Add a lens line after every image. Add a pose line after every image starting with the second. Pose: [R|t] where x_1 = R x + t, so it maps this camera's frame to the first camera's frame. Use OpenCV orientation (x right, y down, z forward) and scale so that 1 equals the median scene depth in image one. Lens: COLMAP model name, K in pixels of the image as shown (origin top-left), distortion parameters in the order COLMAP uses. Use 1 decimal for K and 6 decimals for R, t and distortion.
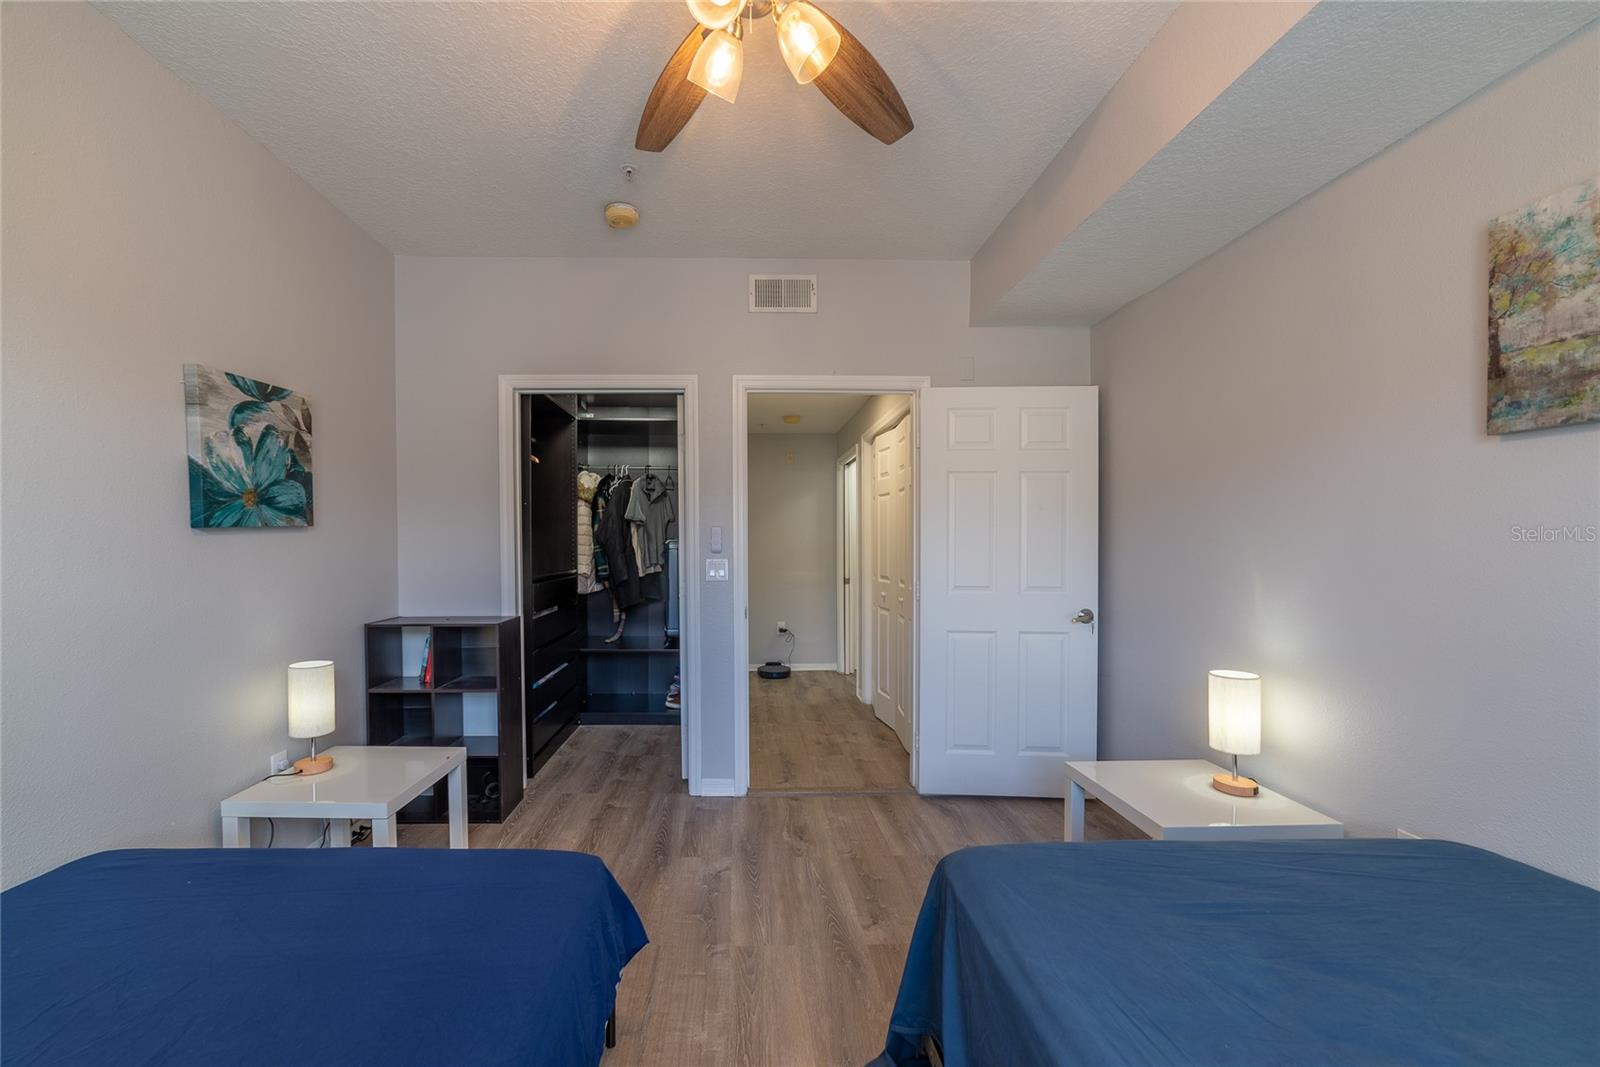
lens RADIAL K [[615.8, 0, 793.8], [0, 615.8, 554.4], [0, 0, 1]] dist [-0.022622, 0.008464]
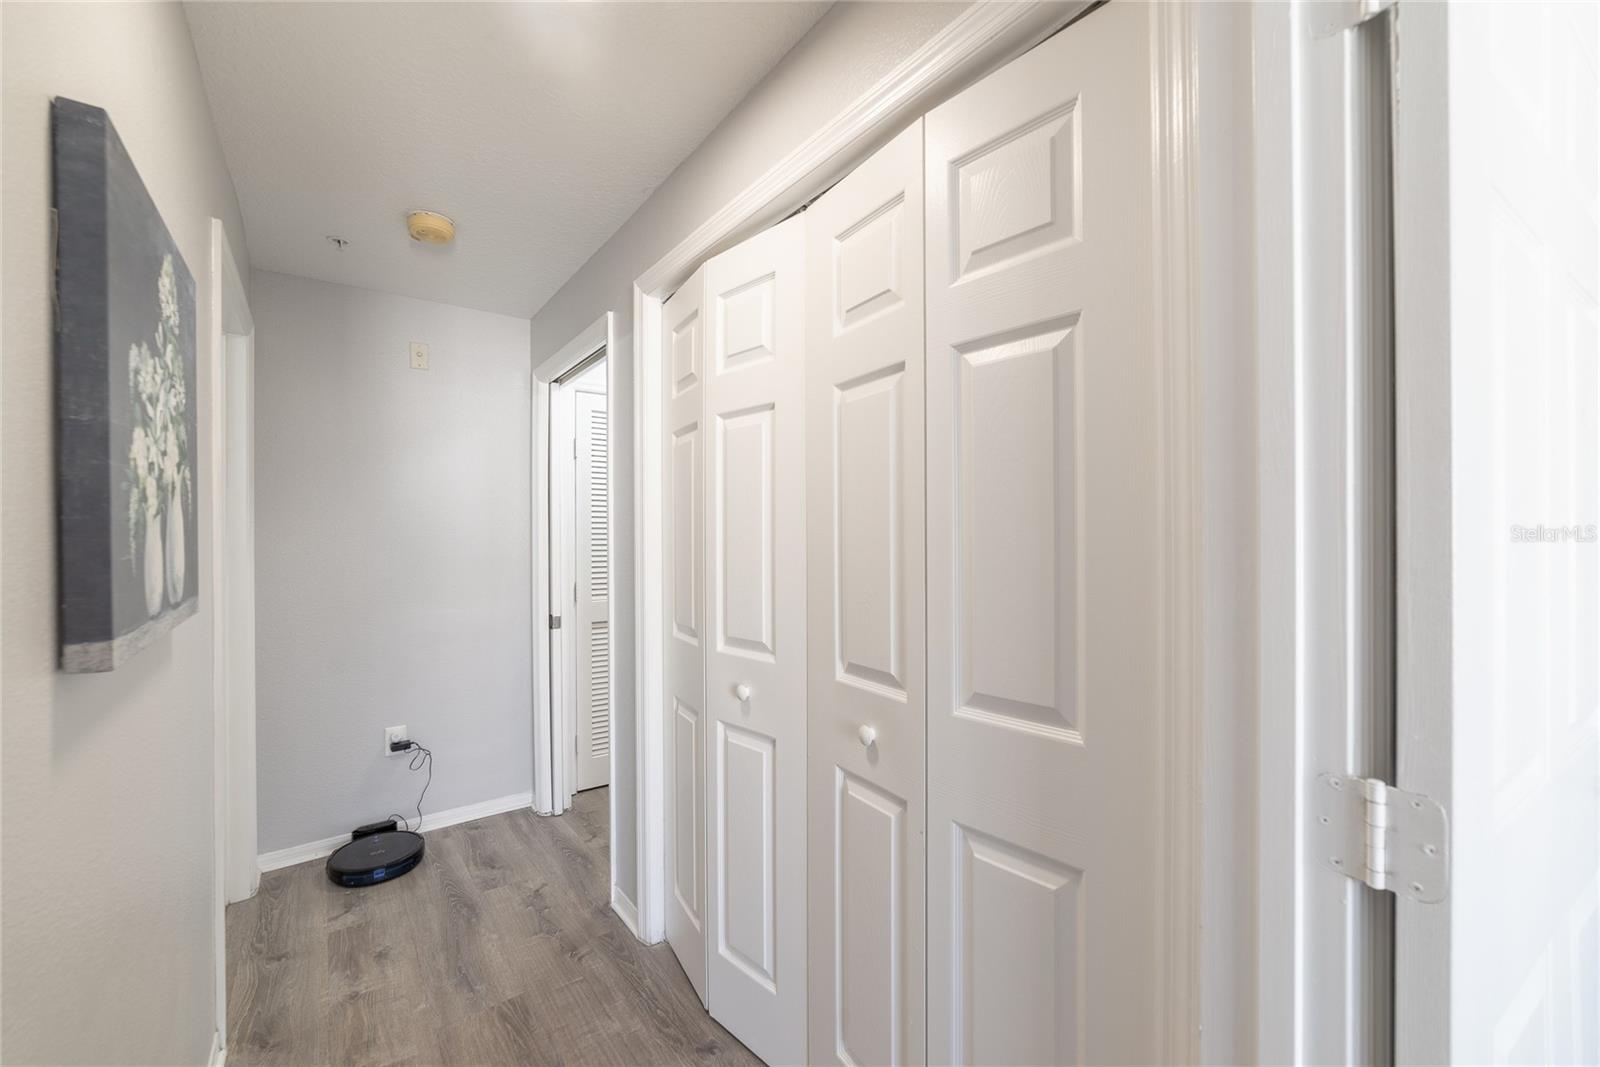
lens RADIAL K [[615.8, 0, 796.2], [0, 615.8, 539.7], [0, 0, 1]] dist [-0.022622, 0.008464]
pose [[0.842703, 0.004264, 0.538362, -0.015615], [0.009829, 0.999680, -0.023303, -0.009045], [-0.538290, 0.024929, 0.842391, 0.509083]]
